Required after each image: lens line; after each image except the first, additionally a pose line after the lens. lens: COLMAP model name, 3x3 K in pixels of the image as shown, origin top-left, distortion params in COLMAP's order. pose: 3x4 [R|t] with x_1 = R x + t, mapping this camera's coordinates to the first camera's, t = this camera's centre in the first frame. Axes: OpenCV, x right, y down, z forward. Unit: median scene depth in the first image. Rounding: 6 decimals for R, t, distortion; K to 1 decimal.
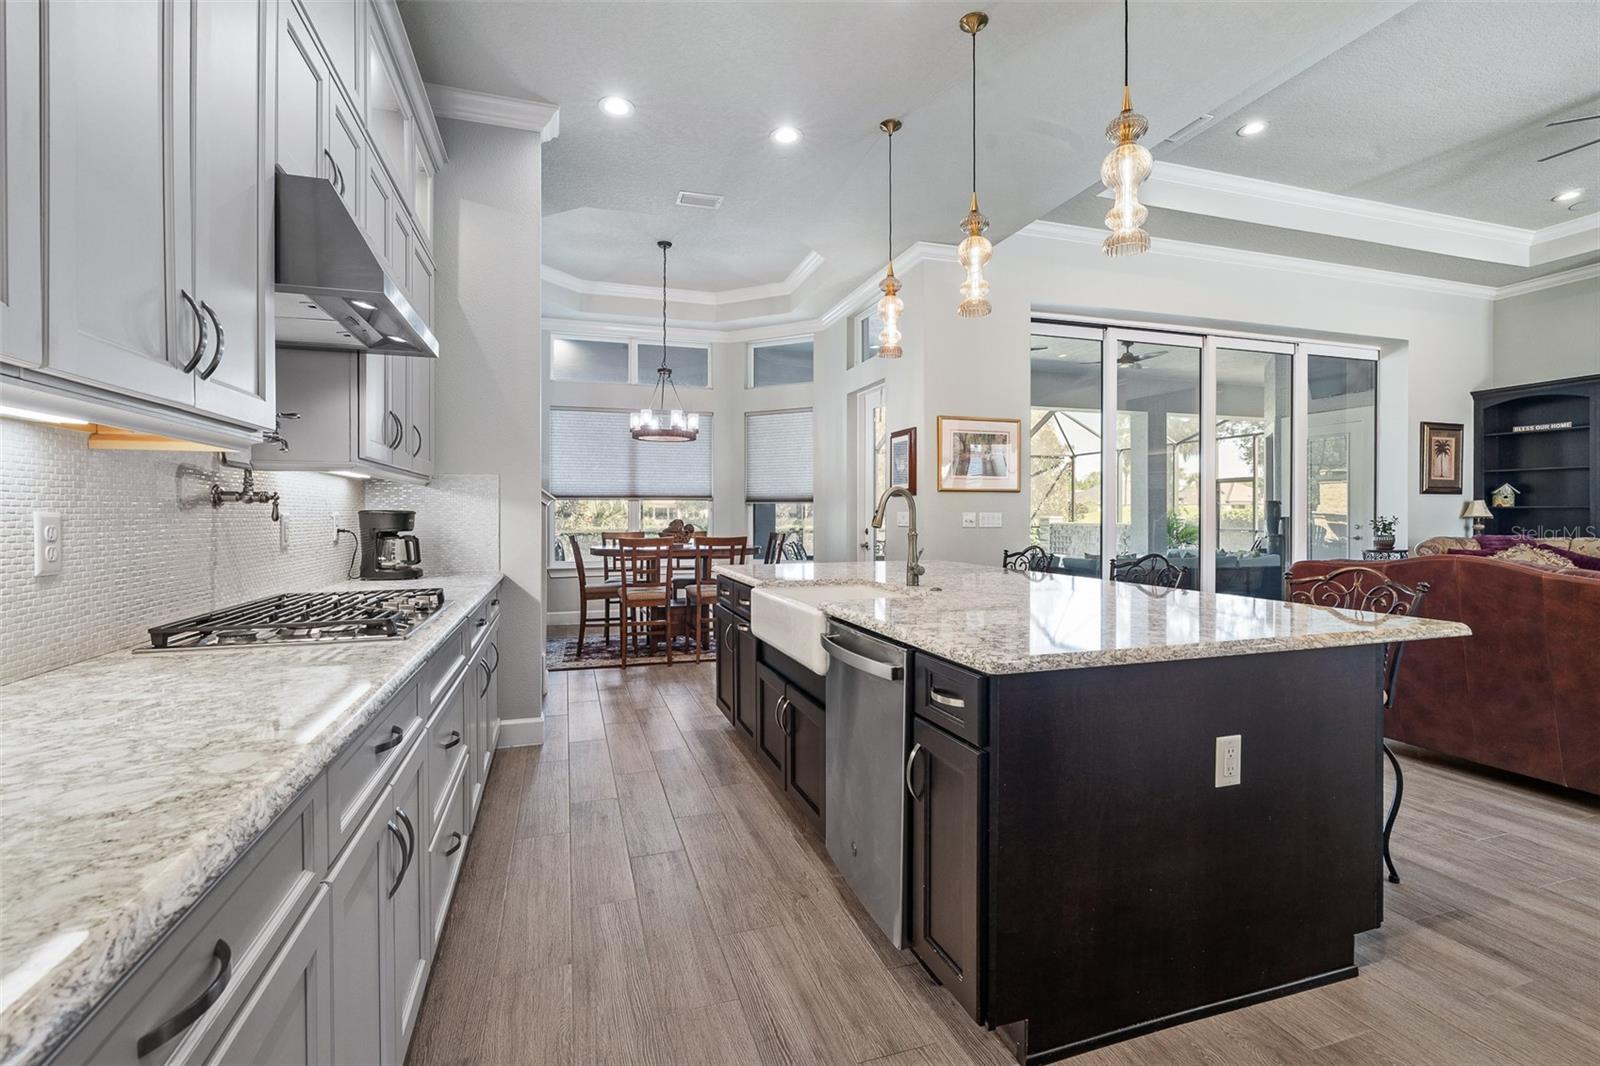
lens RADIAL K [[719.8, 0, 800.9], [0, 719.8, 528.3], [0, 0, 1]] dist [-0.007589, 0.000711]
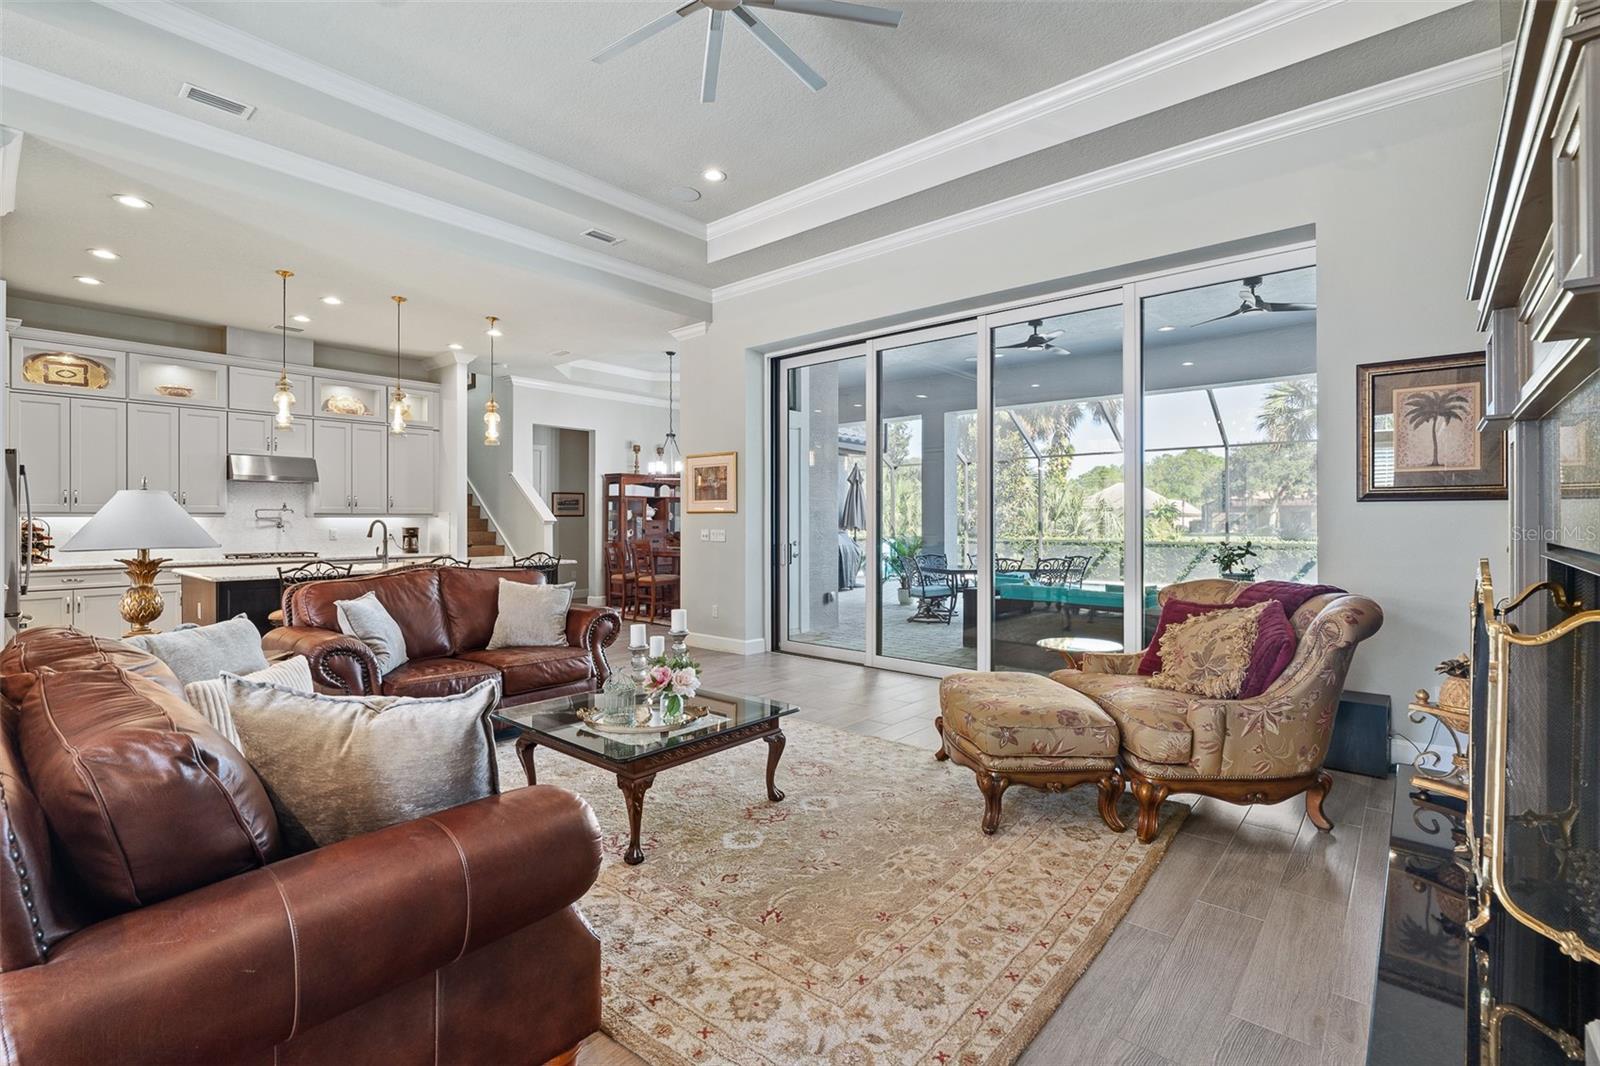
lens RADIAL K [[719.8, 0, 805.1], [0, 719.8, 522.2], [0, 0, 1]] dist [-0.007589, 0.000711]
pose [[0.524037, 0.004178, -0.851685, 1.133572], [-0.015928, 0.999861, -0.004895, -0.024824], [0.851546, 0.016131, 0.524031, 0.391704]]
